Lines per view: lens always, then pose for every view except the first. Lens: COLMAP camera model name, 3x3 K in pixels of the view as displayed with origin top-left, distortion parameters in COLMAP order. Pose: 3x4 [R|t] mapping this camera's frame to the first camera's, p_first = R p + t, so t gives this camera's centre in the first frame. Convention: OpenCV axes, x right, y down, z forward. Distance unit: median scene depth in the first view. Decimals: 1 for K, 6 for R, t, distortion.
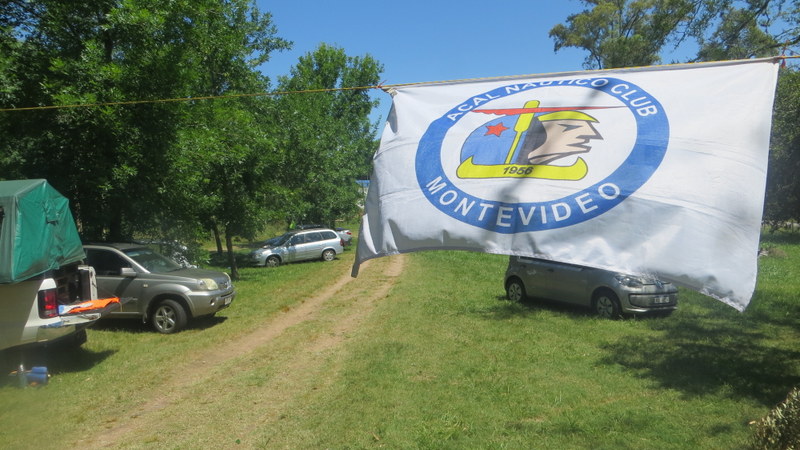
lens RADIAL K [[655.3, 0, 401.9], [0, 655.3, 225.3], [0, 0, 1]] dist [0.005066, -0.002006]
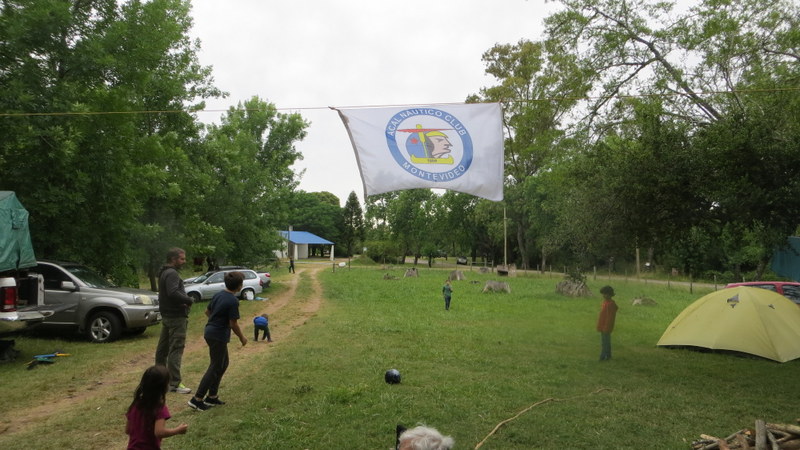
lens RADIAL K [[655.3, 0, 401.9], [0, 655.3, 225.3], [0, 0, 1]] dist [0.005066, -0.002006]
pose [[0.991516, 0.040428, 0.123536, -0.003546], [-0.029316, 0.995466, -0.090483, 0.044632], [-0.126634, 0.086094, 0.988206, -0.134714]]
